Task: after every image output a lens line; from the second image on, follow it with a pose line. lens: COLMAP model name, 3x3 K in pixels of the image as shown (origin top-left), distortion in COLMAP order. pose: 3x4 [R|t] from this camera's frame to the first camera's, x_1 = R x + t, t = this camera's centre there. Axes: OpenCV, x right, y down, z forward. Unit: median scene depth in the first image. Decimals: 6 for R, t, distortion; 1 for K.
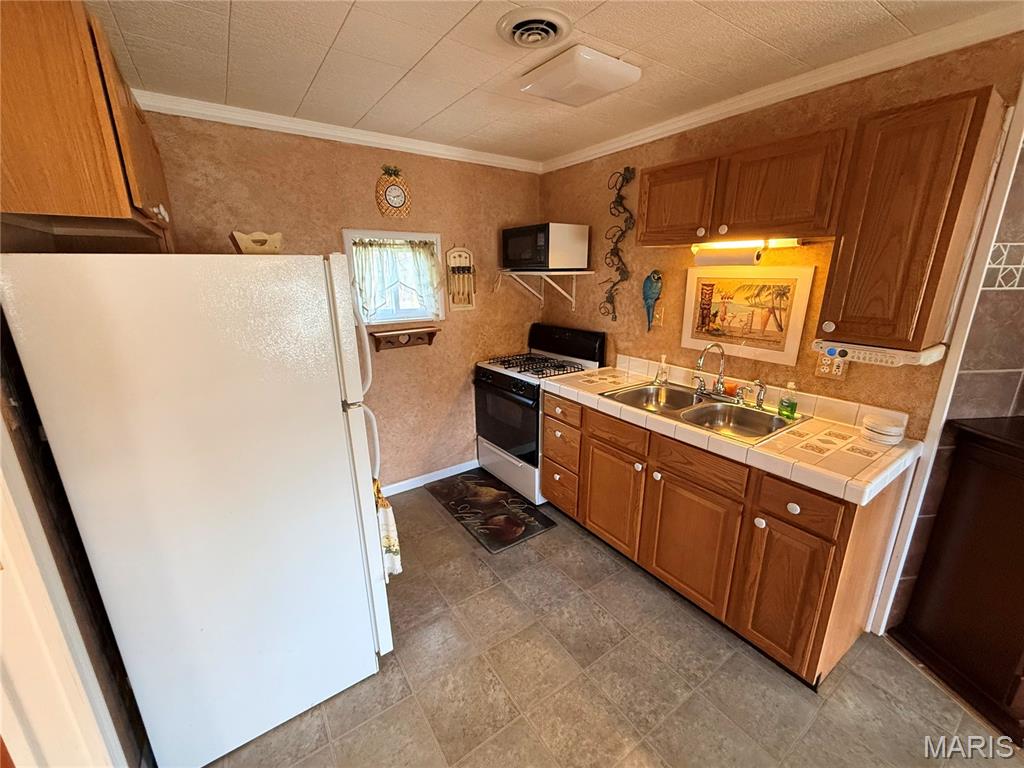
lens RADIAL K [[408.2, 0, 510.2], [0, 408.2, 382.8], [0, 0, 1]] dist [0.000363, 0.000411]
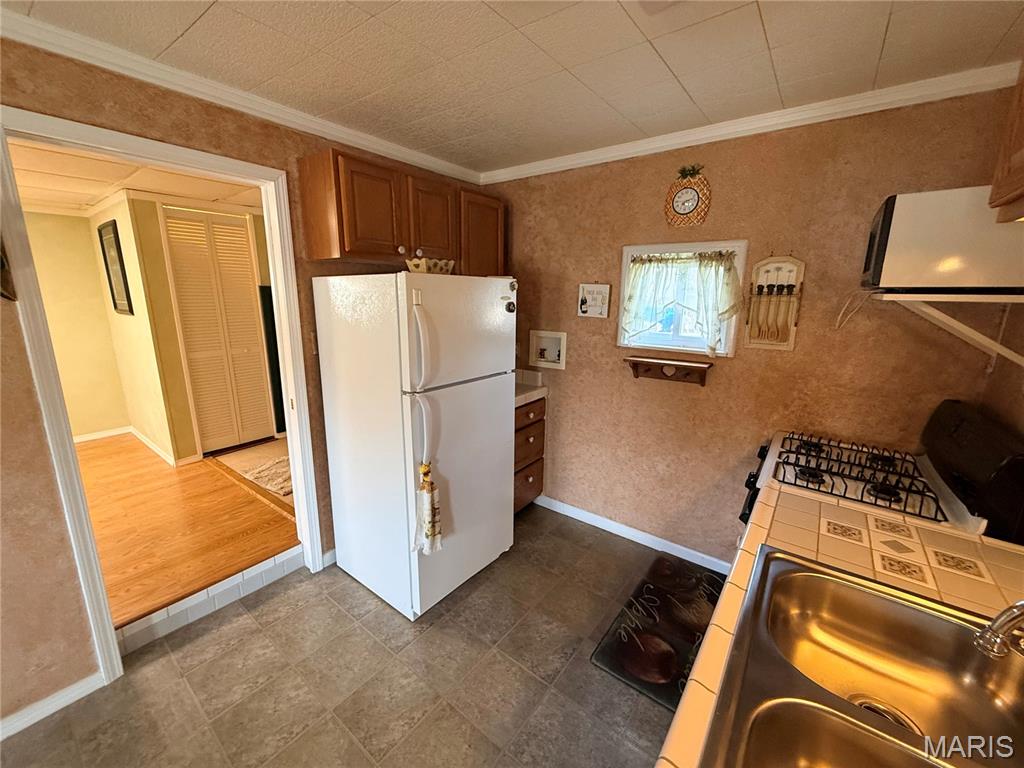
lens RADIAL K [[408.2, 0, 510.2], [0, 408.2, 382.8], [0, 0, 1]] dist [0.000363, 0.000411]
pose [[0.308457, 0.218435, -0.925819, 0.468476], [-0.266679, 0.954105, 0.136259, -0.124321], [0.913091, 0.204867, 0.352553, 0.465257]]
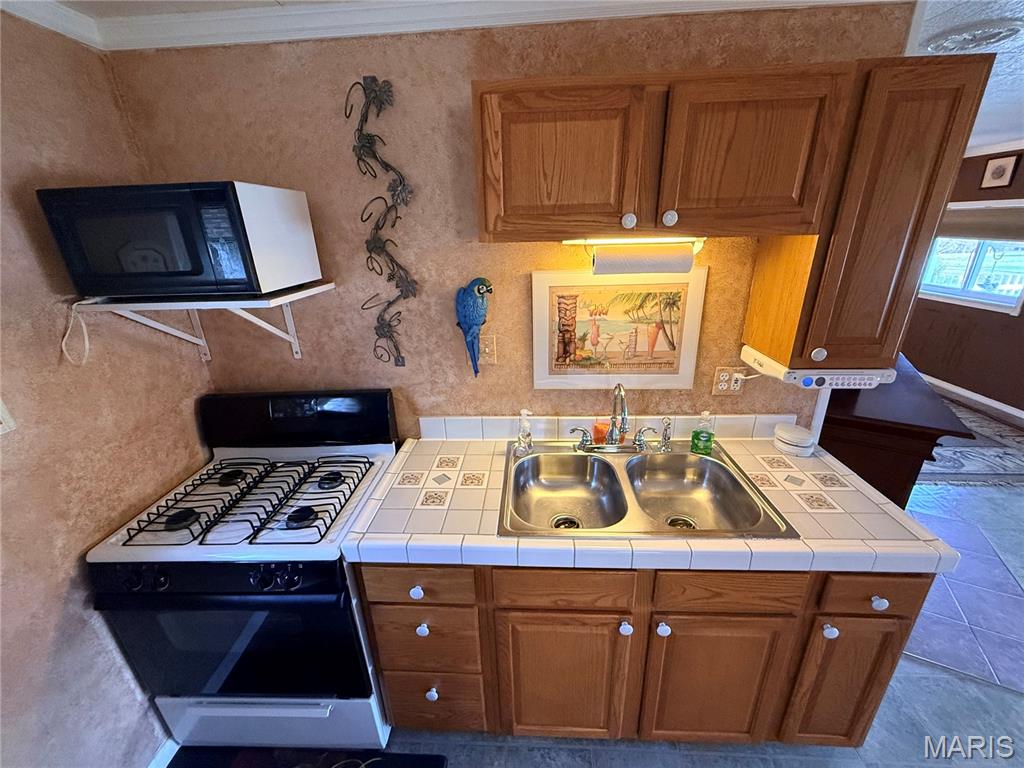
lens RADIAL K [[408.2, 0, 510.2], [0, 408.2, 382.8], [0, 0, 1]] dist [0.000363, 0.000411]
pose [[0.608445, -0.294780, 0.736817, -0.092393], [0.239579, 0.953363, 0.183576, -0.221388], [-0.756569, 0.064830, 0.650693, 0.570807]]
